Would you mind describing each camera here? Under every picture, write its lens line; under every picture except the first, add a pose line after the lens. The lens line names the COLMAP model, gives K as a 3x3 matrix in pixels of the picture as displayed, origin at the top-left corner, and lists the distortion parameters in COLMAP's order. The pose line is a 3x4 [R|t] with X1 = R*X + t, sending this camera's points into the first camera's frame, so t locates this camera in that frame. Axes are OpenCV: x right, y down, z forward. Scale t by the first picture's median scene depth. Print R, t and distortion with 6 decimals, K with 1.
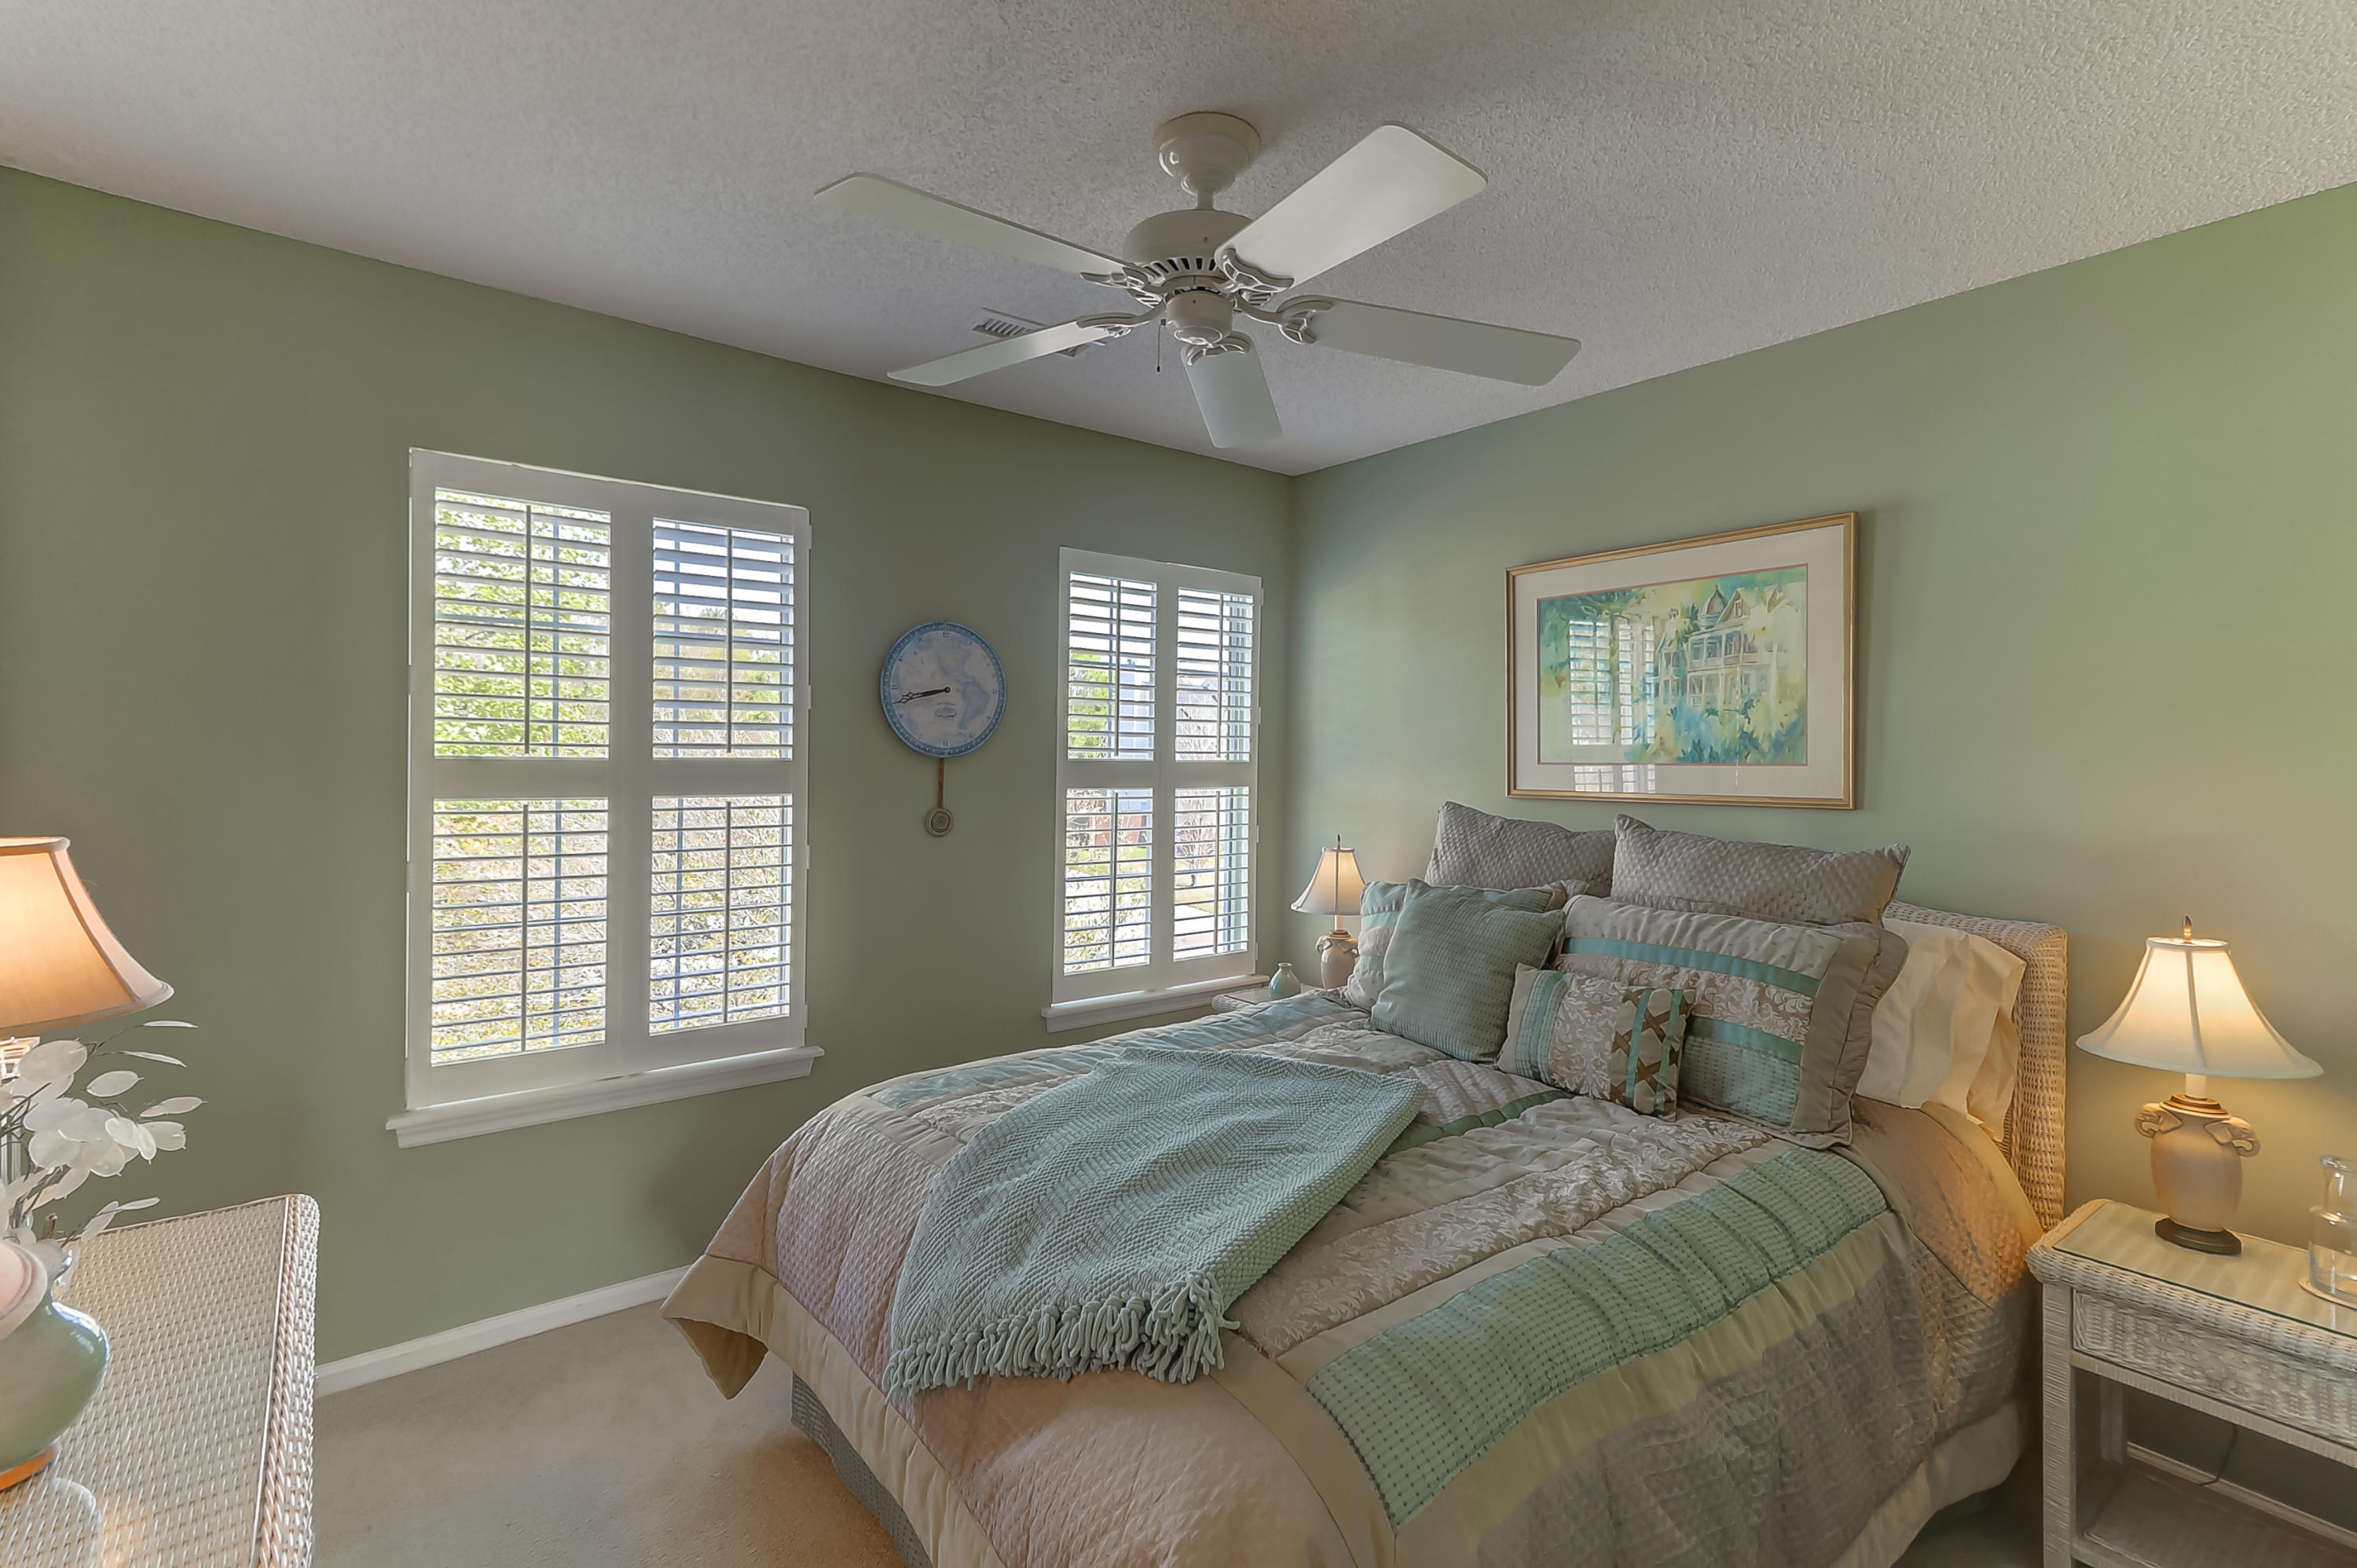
lens RADIAL K [[1083.2, 0, 1174.2], [0, 1083.2, 758.7], [0, 0, 1]] dist [0.025371, 0.000748]
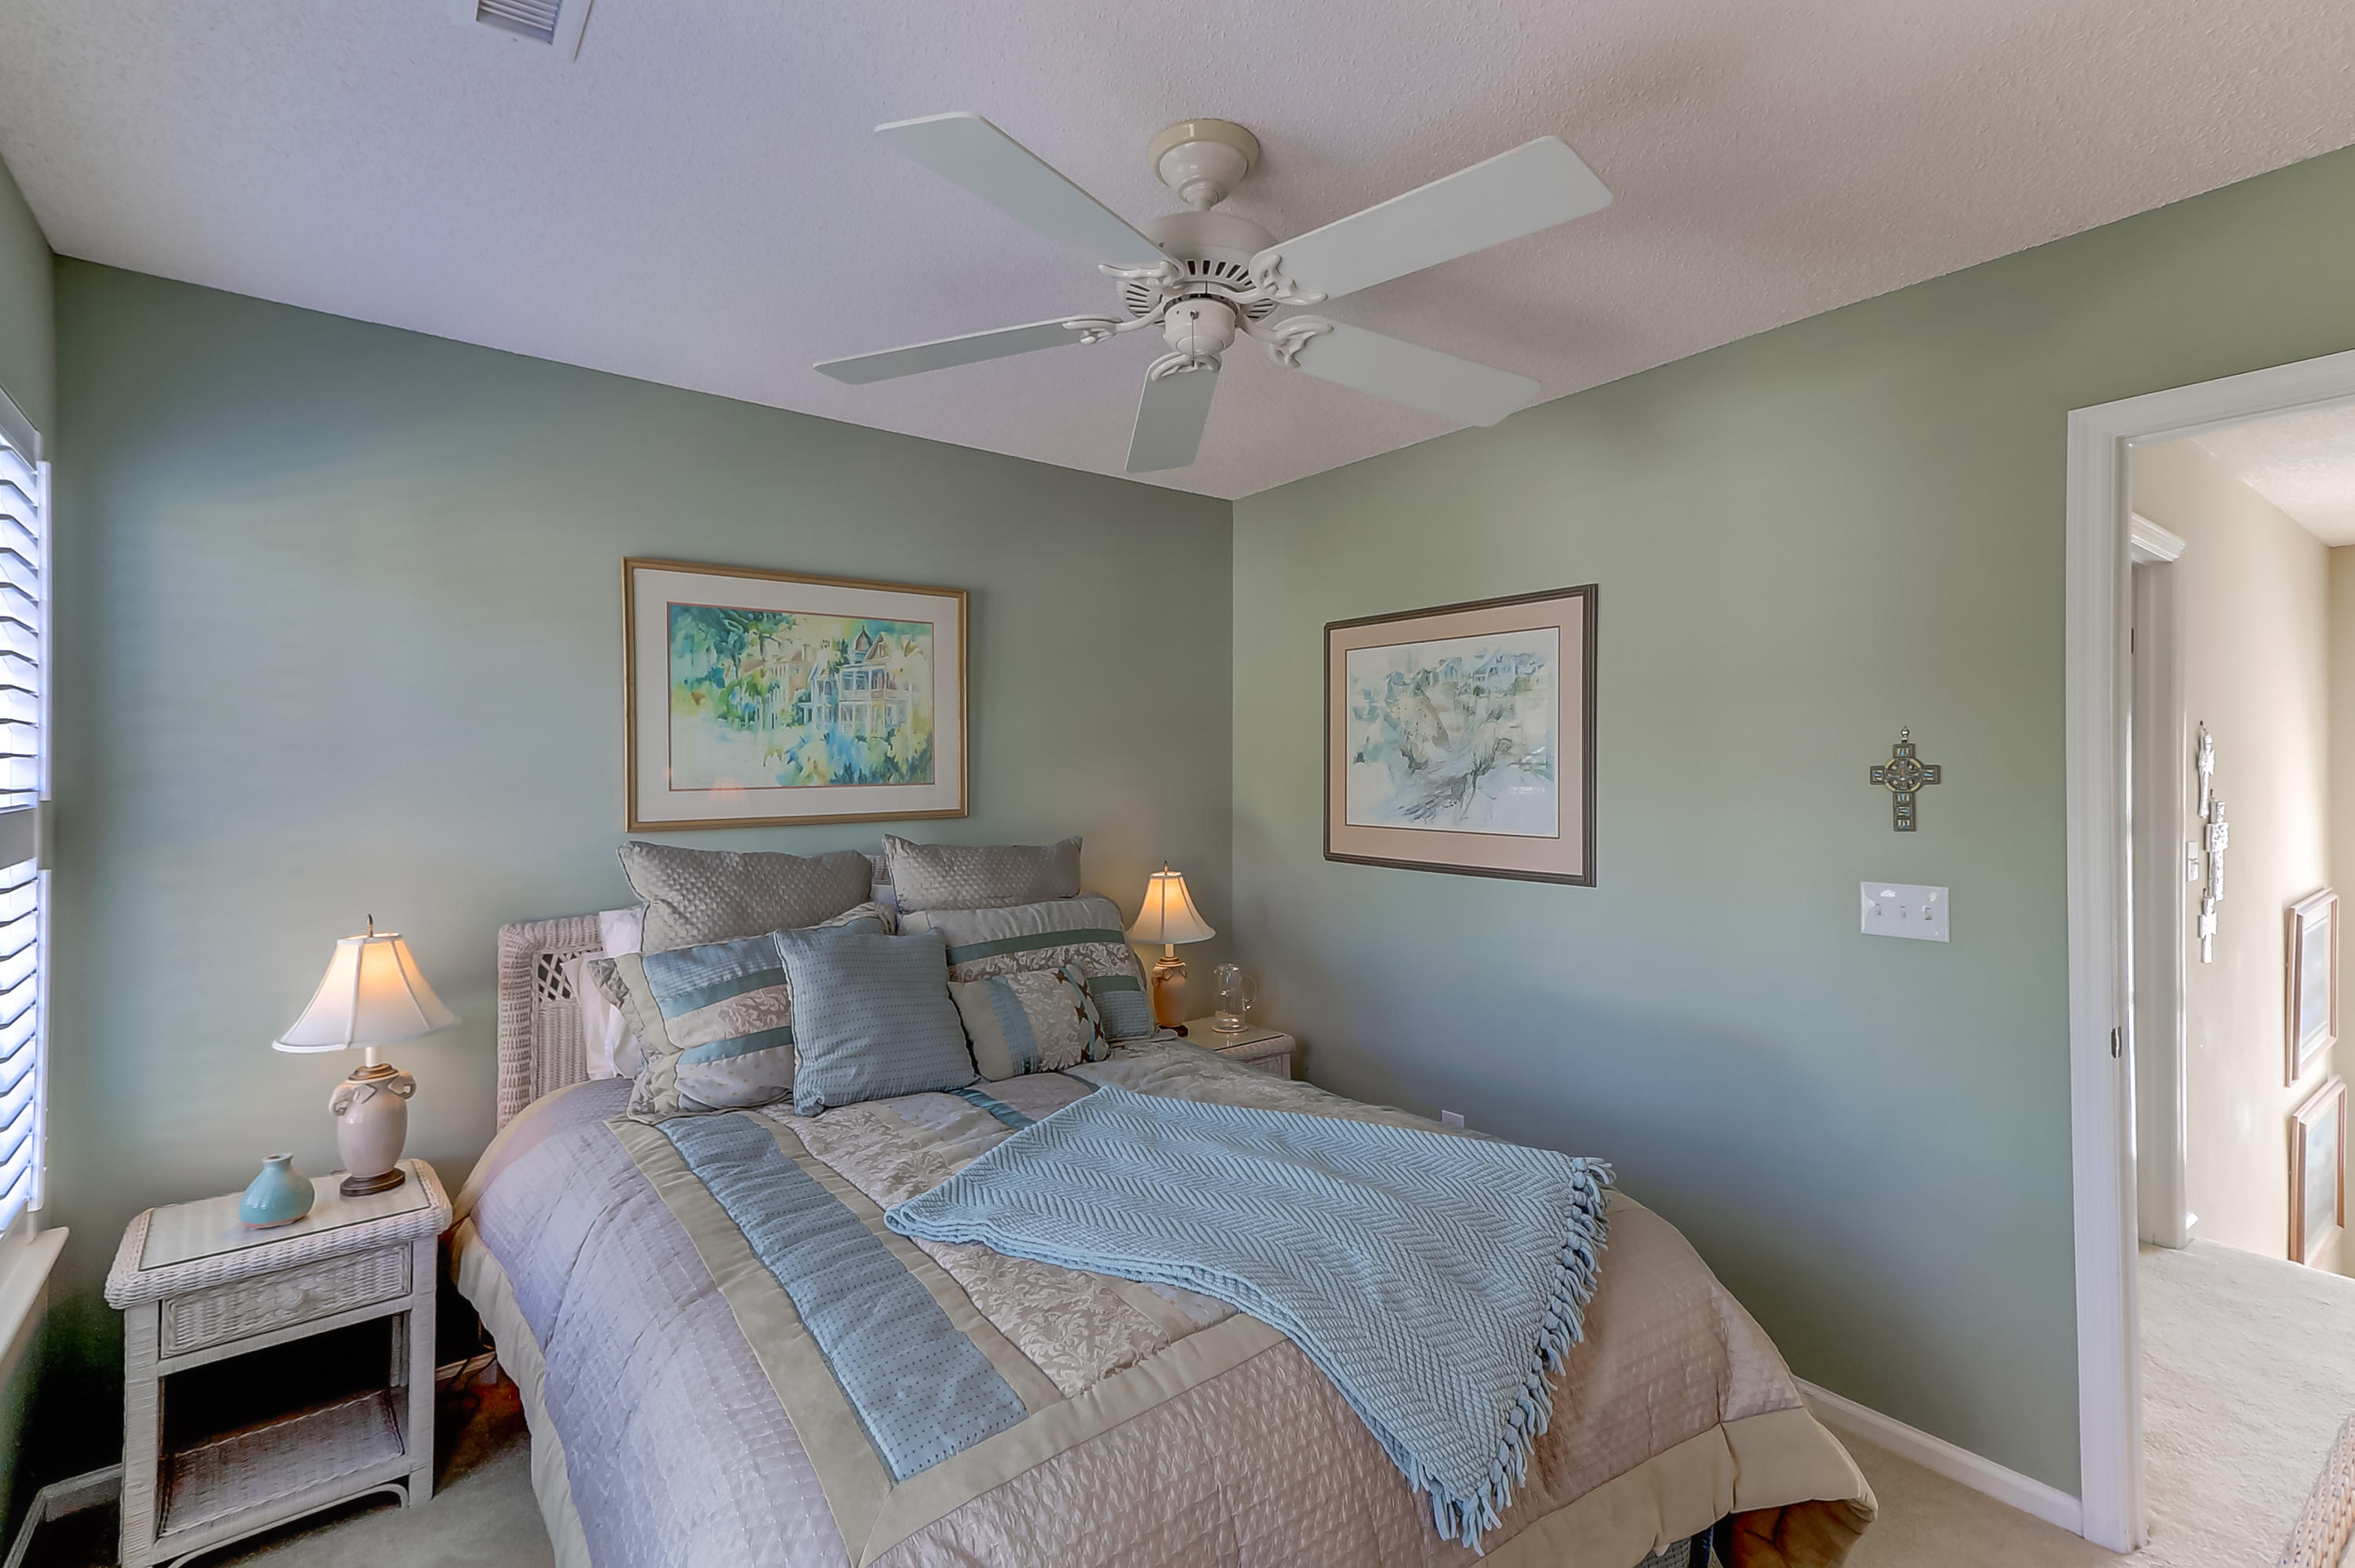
lens RADIAL K [[1082.2, 0, 1170.1], [0, 1082.2, 787.0], [0, 0, 1]] dist [0.025371, 0.000748]
pose [[0.010701, -0.036390, 0.999280, -0.622067], [0.003641, 0.999332, 0.036353, -0.032647], [-0.999936, 0.003250, 0.010827, 0.674443]]
